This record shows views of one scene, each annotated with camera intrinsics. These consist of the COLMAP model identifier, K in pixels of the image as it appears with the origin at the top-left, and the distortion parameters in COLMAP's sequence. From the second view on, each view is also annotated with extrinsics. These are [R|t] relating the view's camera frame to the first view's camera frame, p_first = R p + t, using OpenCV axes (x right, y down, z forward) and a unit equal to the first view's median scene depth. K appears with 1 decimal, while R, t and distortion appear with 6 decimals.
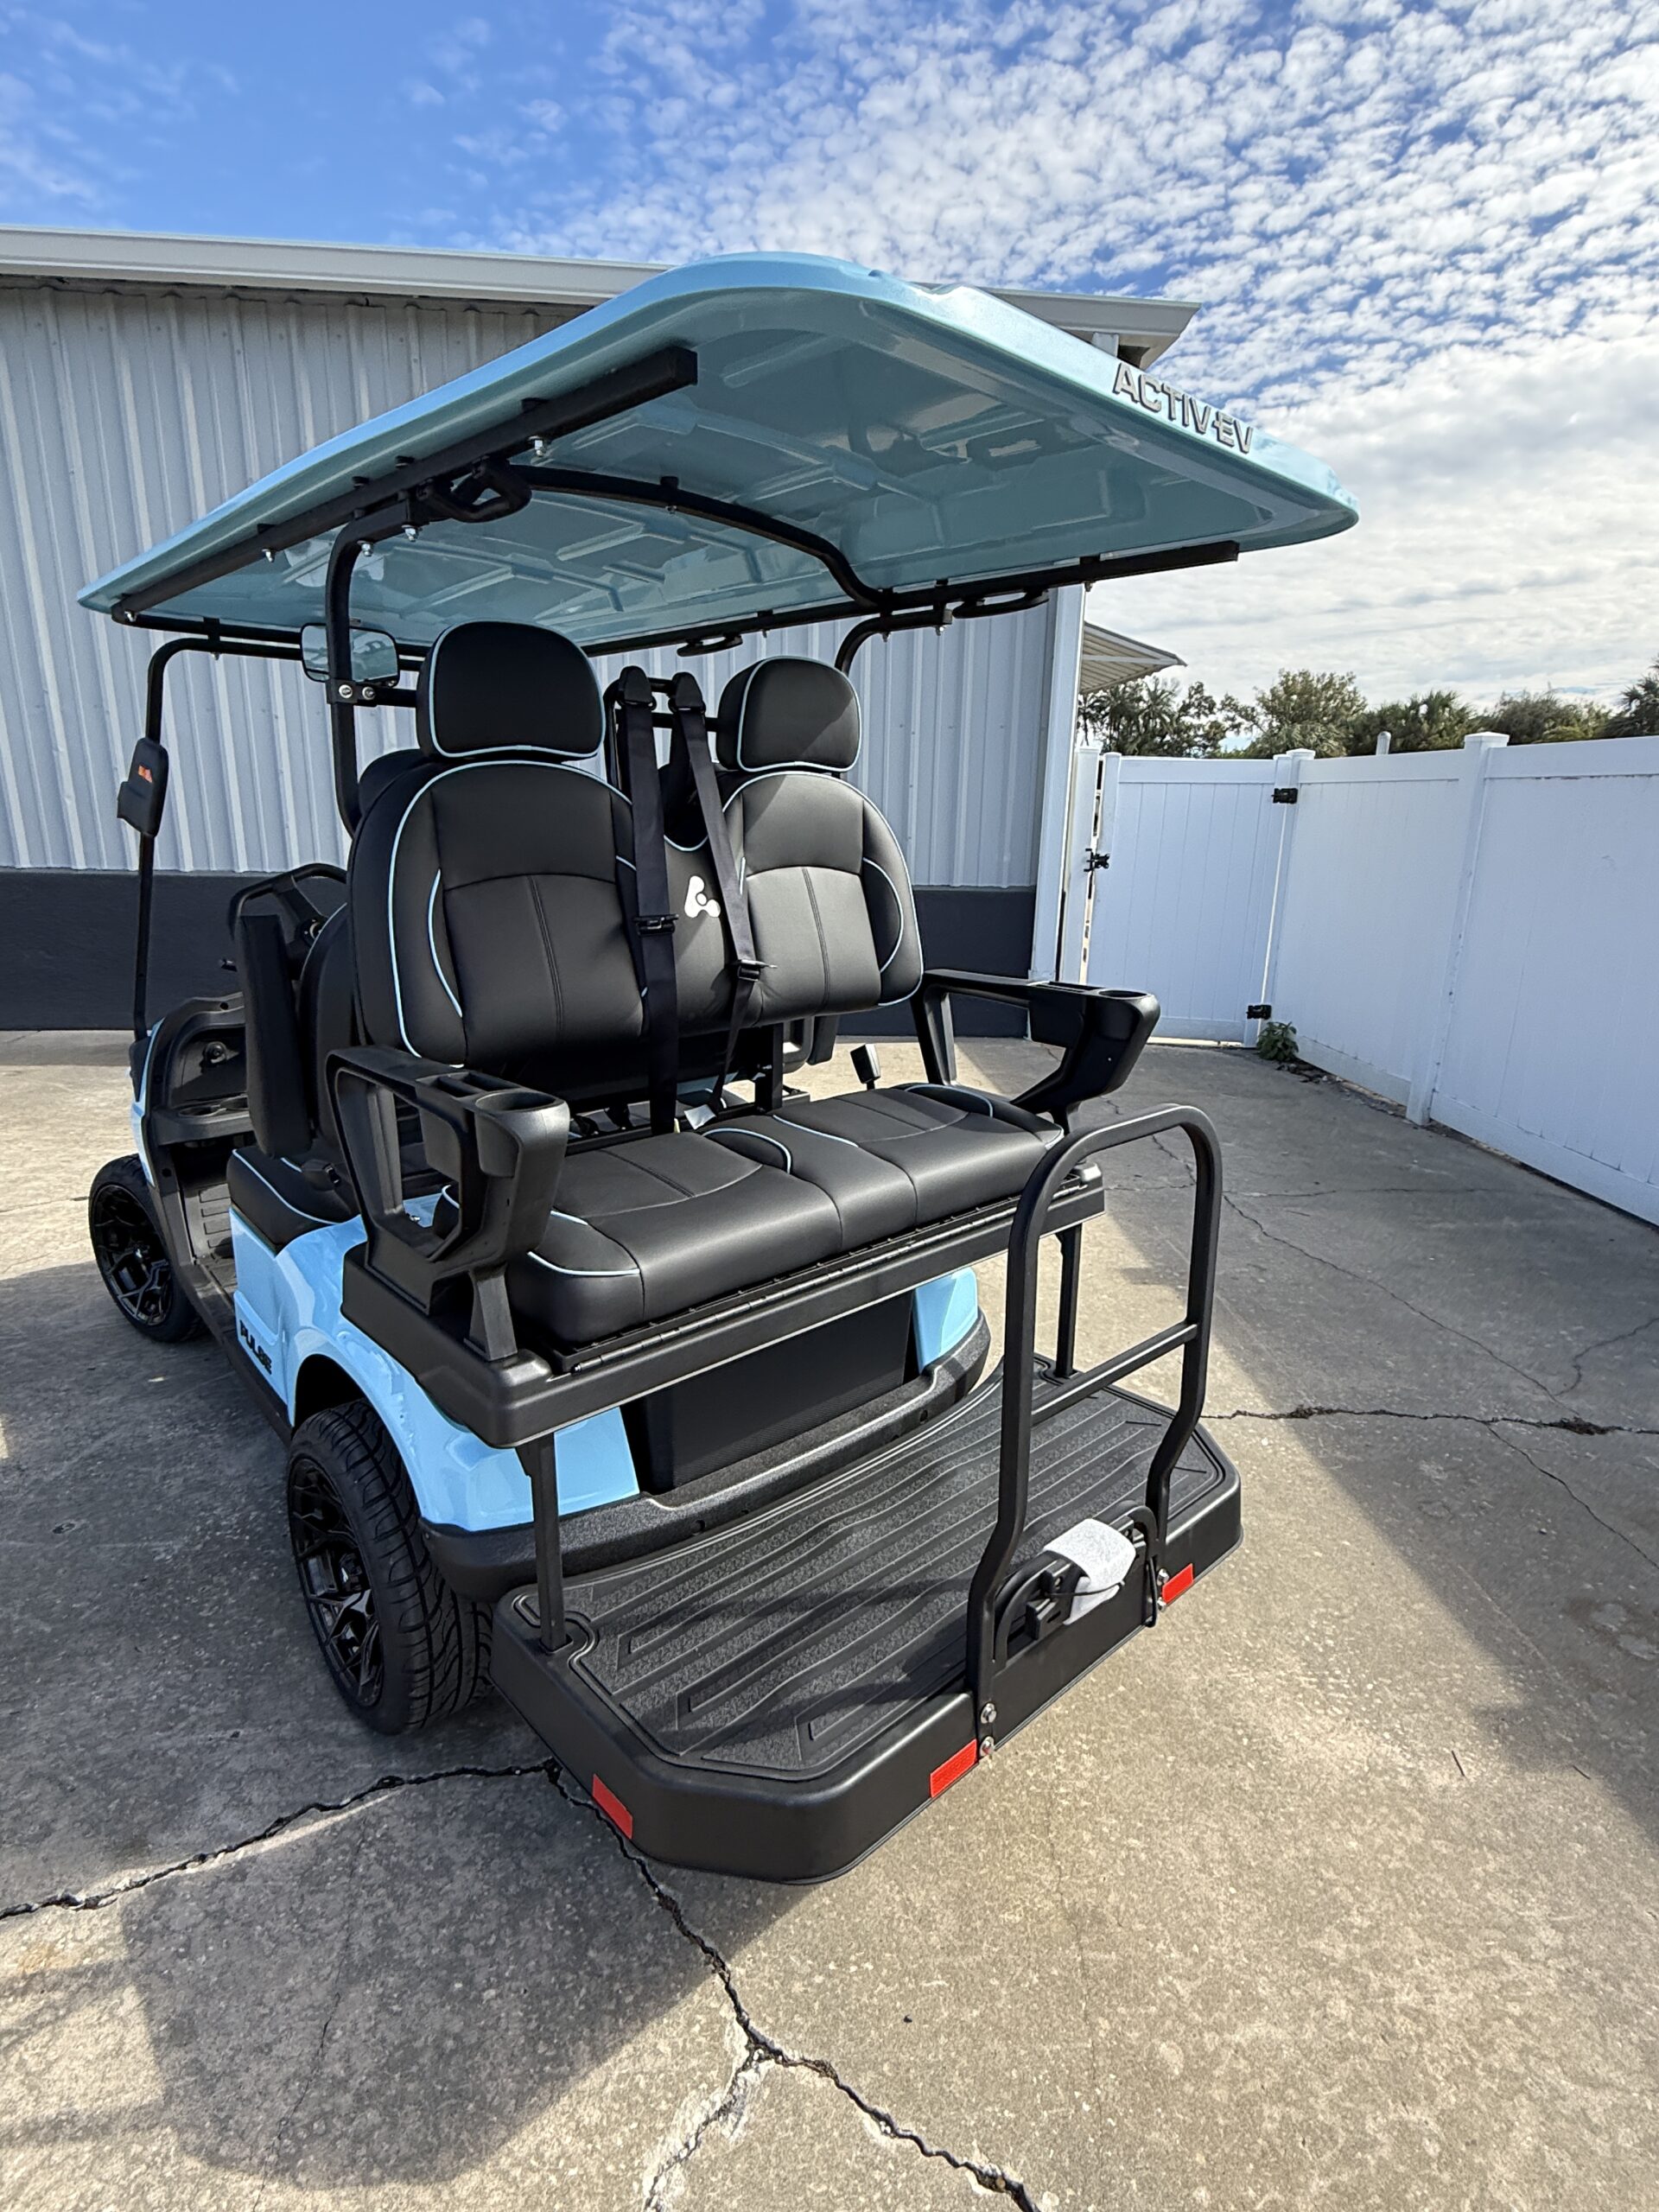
lens RADIAL K [[1119.8, 0, 825.2], [0, 1119.8, 1104.3], [0, 0, 1]] dist [0.002318, -0.001228]
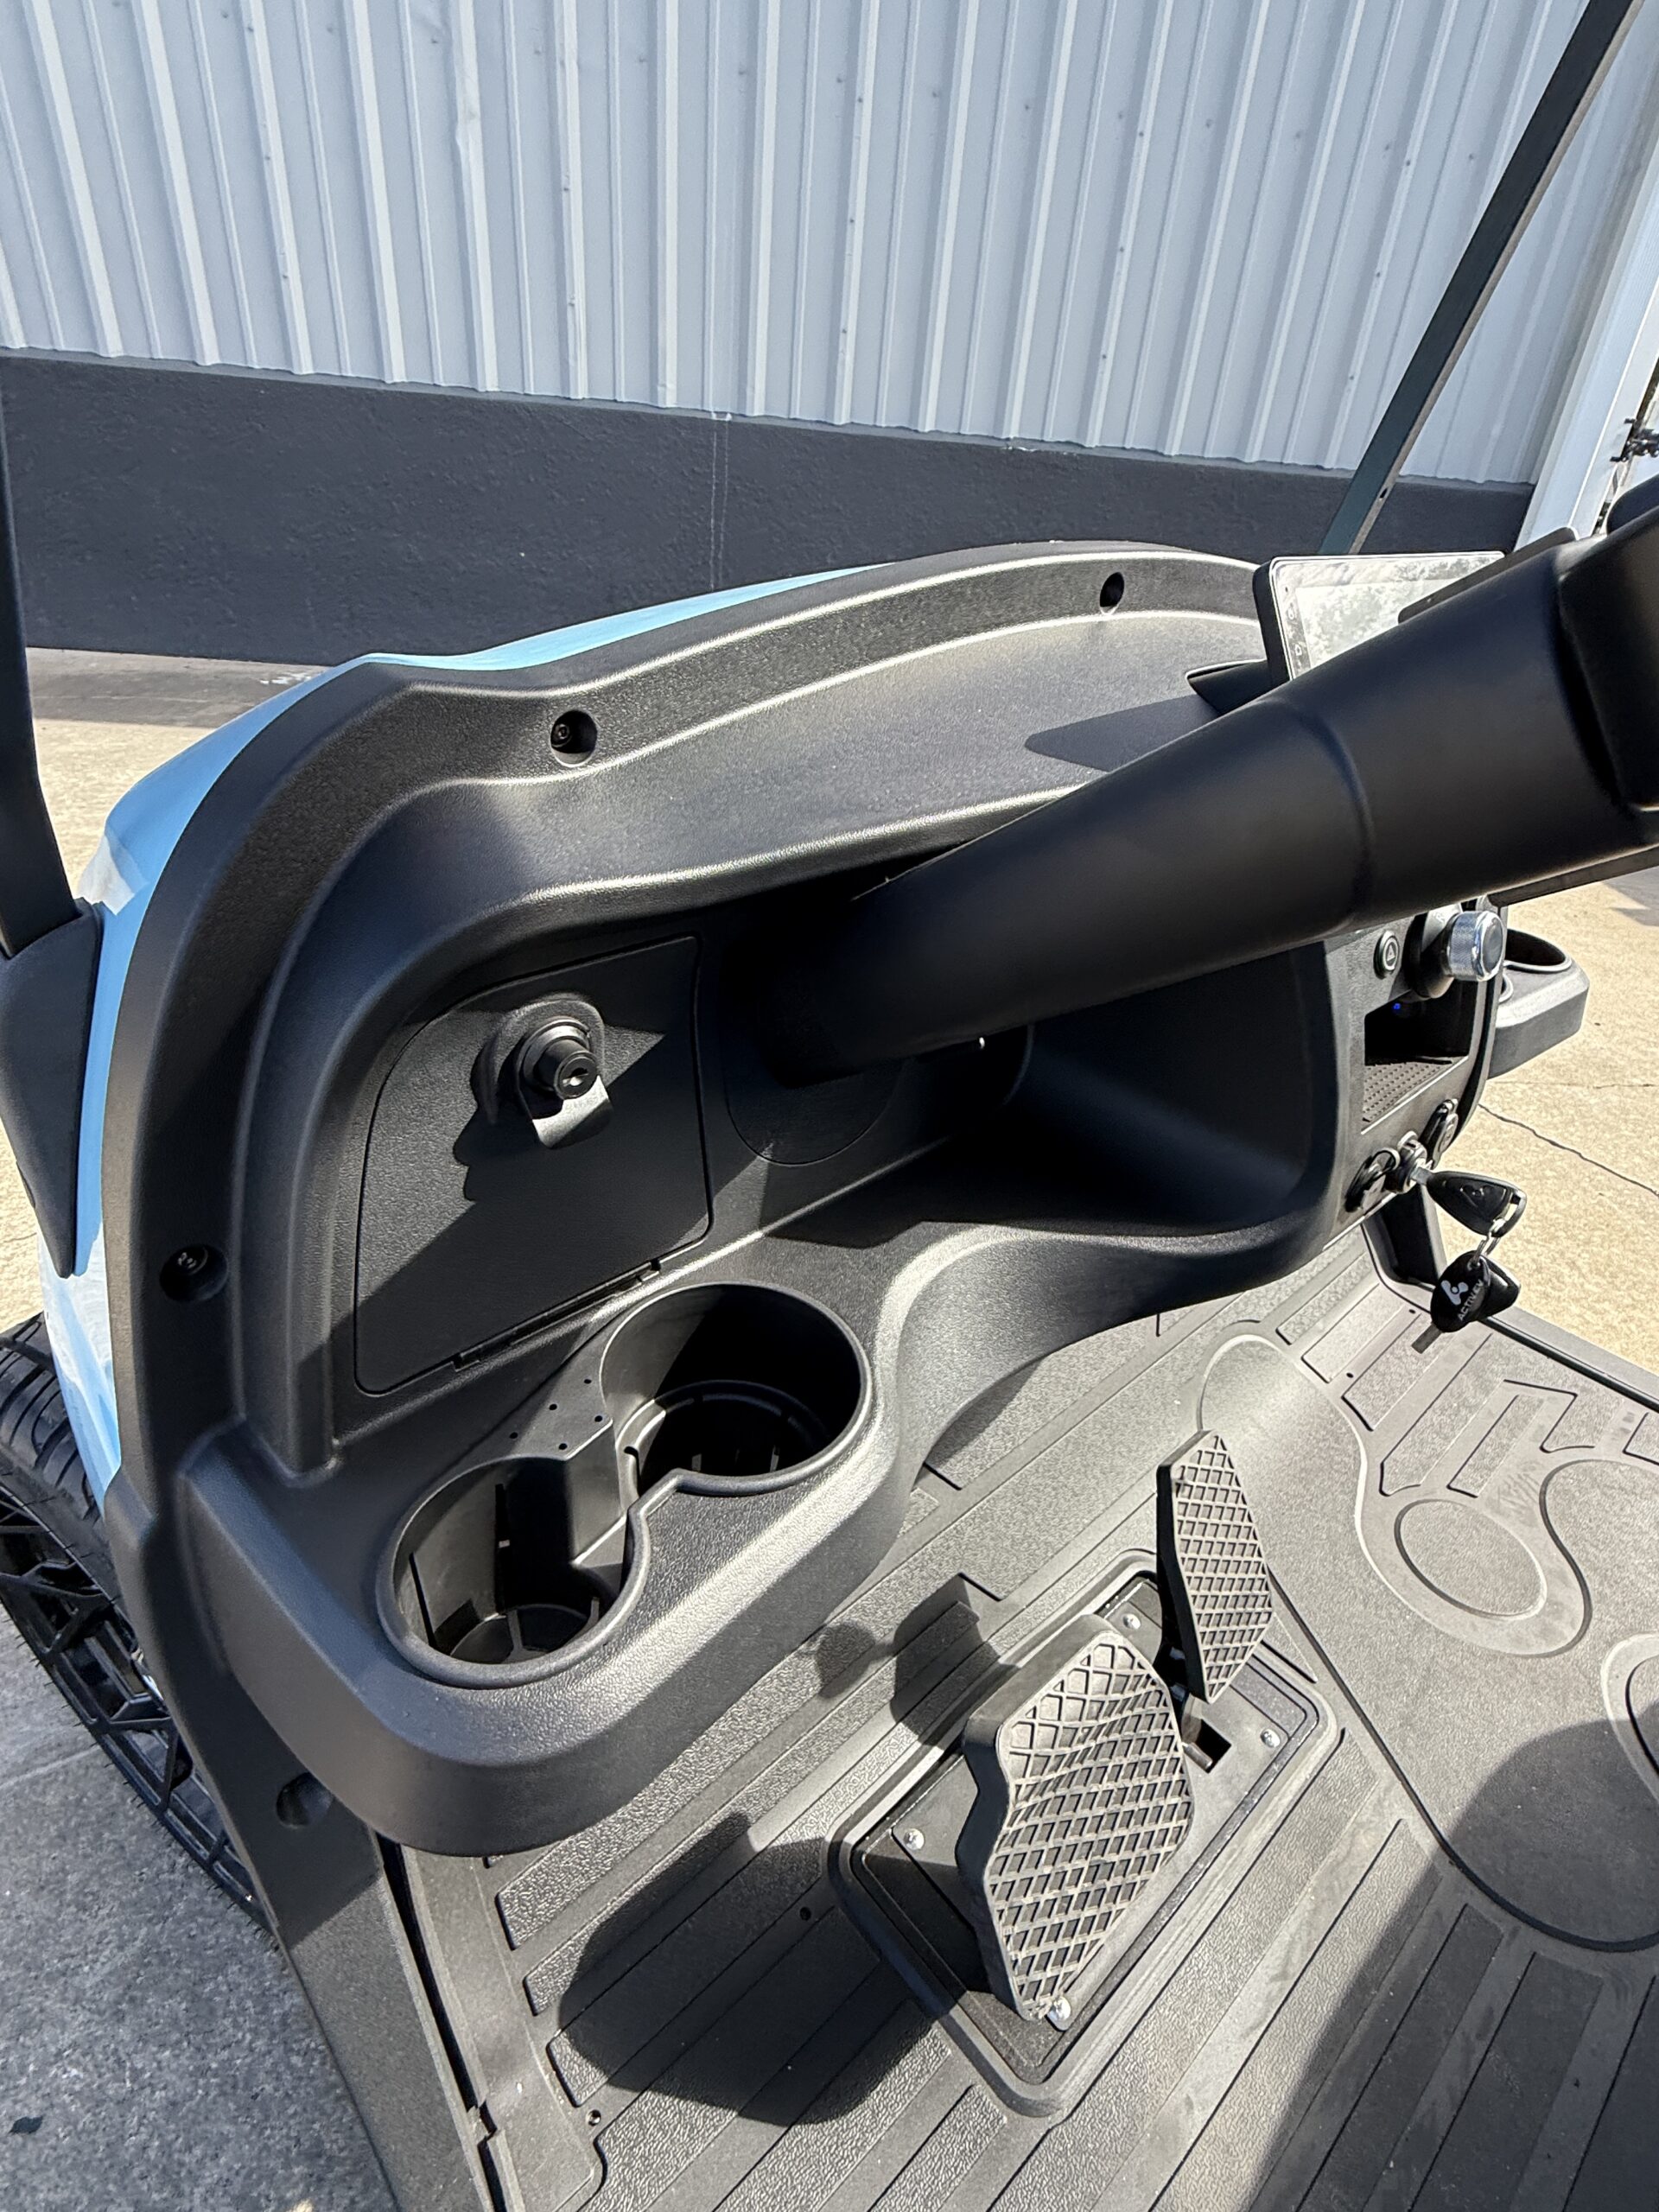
lens RADIAL K [[1119.8, 0, 824.5], [0, 1119.8, 1081.1], [0, 0, 1]] dist [0.002318, -0.001228]
pose [[0.998385, 0.049166, 0.028457, -0.847904], [-0.055199, 0.957991, 0.281435, -0.146507], [-0.013424, -0.282551, 0.959158, 1.416148]]
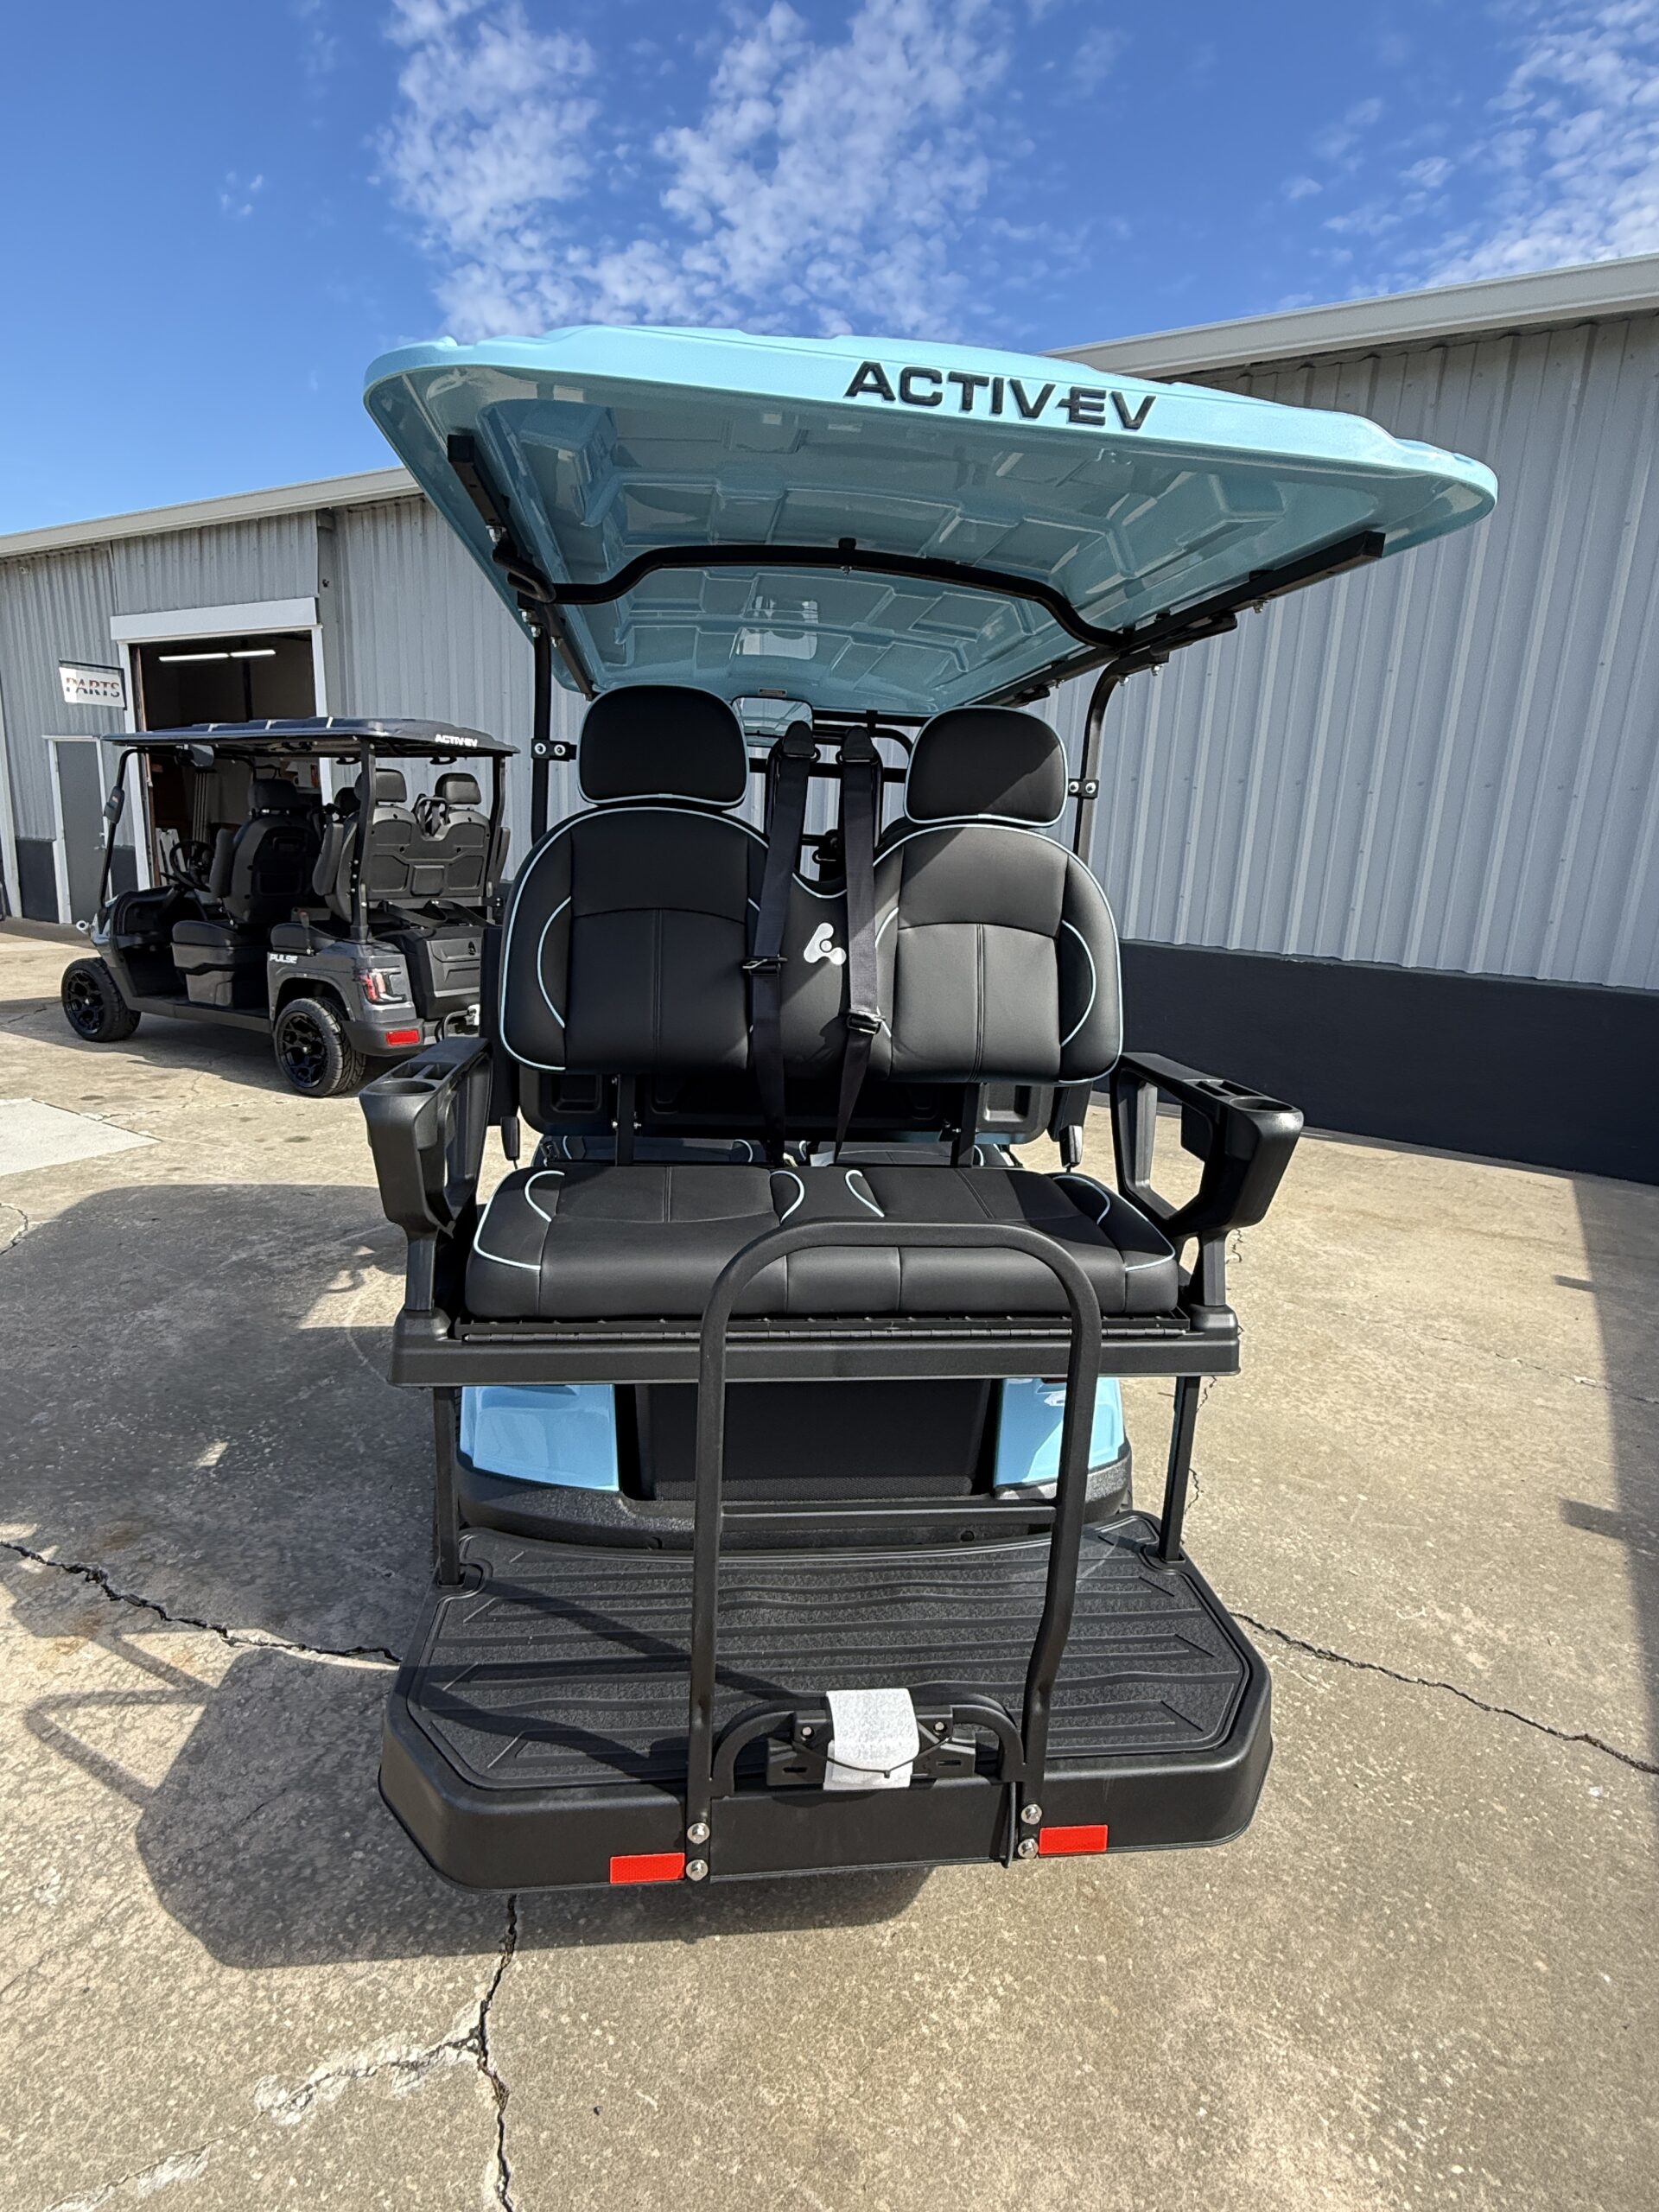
lens RADIAL K [[1119.8, 0, 835.5], [0, 1119.8, 1108.0], [0, 0, 1]] dist [0.002318, -0.001228]
pose [[0.815690, 0.156302, -0.556973, 0.532476], [-0.184678, 0.982785, 0.005334, -0.051221], [0.548218, 0.098510, 0.830514, 0.199405]]
